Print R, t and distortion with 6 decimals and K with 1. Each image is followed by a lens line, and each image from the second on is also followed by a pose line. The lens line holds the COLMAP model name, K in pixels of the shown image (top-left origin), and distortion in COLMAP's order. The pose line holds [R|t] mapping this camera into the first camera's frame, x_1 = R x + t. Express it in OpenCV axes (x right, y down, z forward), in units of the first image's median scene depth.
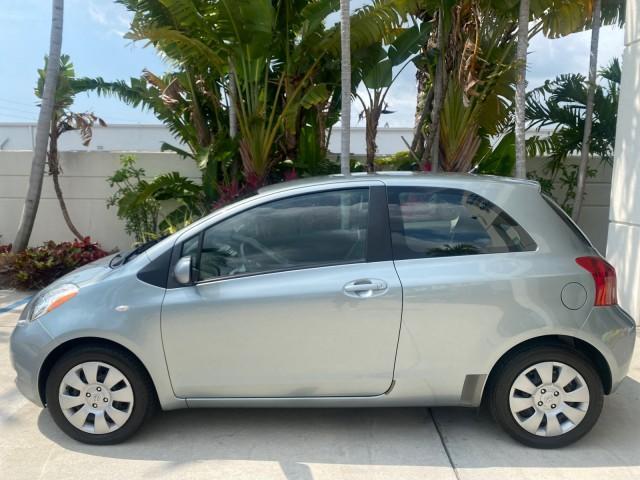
lens RADIAL K [[486.6, 0, 319.0], [0, 486.6, 240.4], [0, 0, 1]] dist [0.044064, -0.055790]
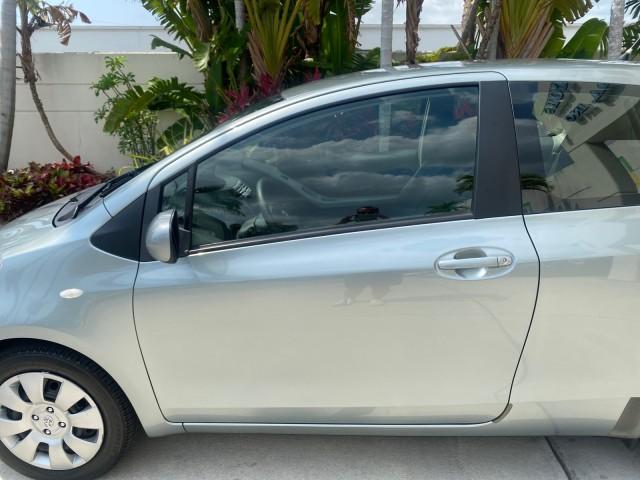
lens RADIAL K [[486.6, 0, 317.9], [0, 486.6, 236.5], [0, 0, 1]] dist [0.044064, -0.055790]
pose [[0.999589, -0.005434, -0.028161, -0.028334], [0.010163, 0.985284, 0.170621, -0.013376], [0.026819, -0.170837, 0.984934, 0.160842]]
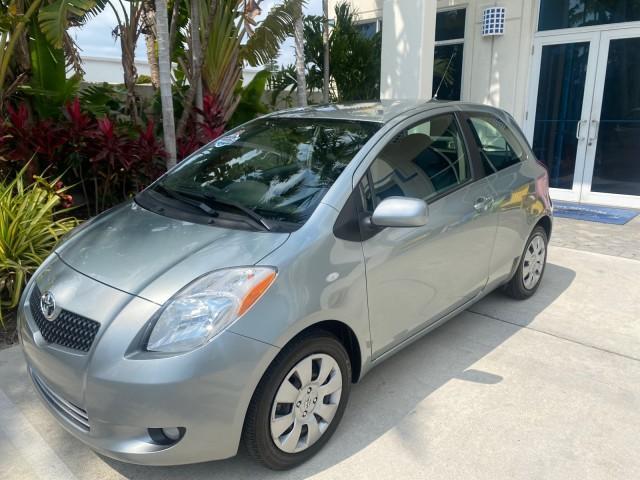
lens RADIAL K [[490.6, 0, 316.5], [0, 490.6, 233.2], [0, 0, 1]] dist [0.010542, -0.003752]
pose [[0.664965, -0.188280, 0.722753, -0.376938], [0.105573, 0.981682, 0.158601, -0.021148], [-0.739375, -0.029161, 0.672662, 0.195863]]
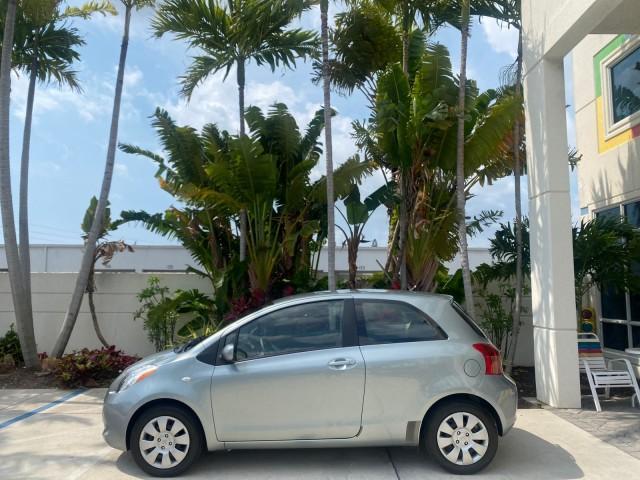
lens RADIAL K [[486.6, 0, 318.5], [0, 486.6, 239.5], [0, 0, 1]] dist [0.044064, -0.055790]
pose [[0.999819, -0.002726, 0.018817, -0.003753], [0.007036, 0.972447, -0.233017, 0.028381], [-0.017663, 0.233107, 0.972291, -0.244268]]
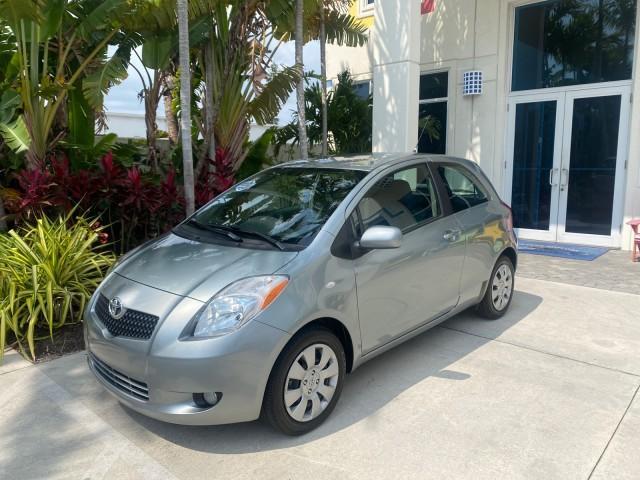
lens RADIAL K [[486.6, 0, 319.4], [0, 486.6, 234.8], [0, 0, 1]] dist [0.044064, -0.055790]
pose [[0.659171, -0.123215, 0.741830, -0.453182], [0.110337, 0.991656, 0.066668, -0.014056], [-0.743854, 0.037906, 0.667266, 0.130459]]
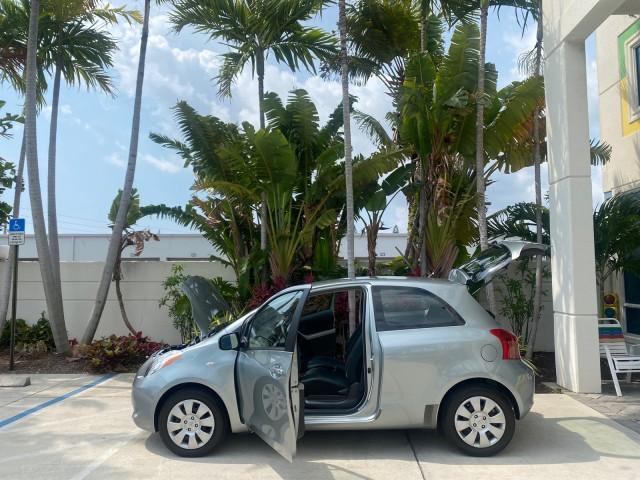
lens RADIAL K [[486.6, 0, 321.7], [0, 486.6, 232.2], [0, 0, 1]] dist [0.044064, -0.055790]
pose [[0.999747, -0.013103, -0.018270, 0.000192], [0.008745, 0.975257, -0.220901, 0.029133], [0.020713, 0.220686, 0.975125, -0.260376]]
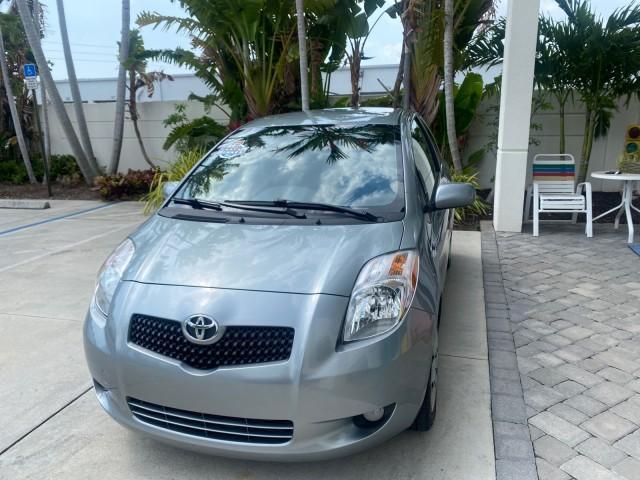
lens RADIAL K [[486.6, 0, 316.6], [0, 486.6, 237.9], [0, 0, 1]] dist [0.044064, -0.055790]
pose [[0.961782, 0.036047, -0.271435, 0.385424], [-0.003258, 0.992733, 0.120293, 0.030000], [0.273798, -0.114811, 0.954910, -0.231123]]
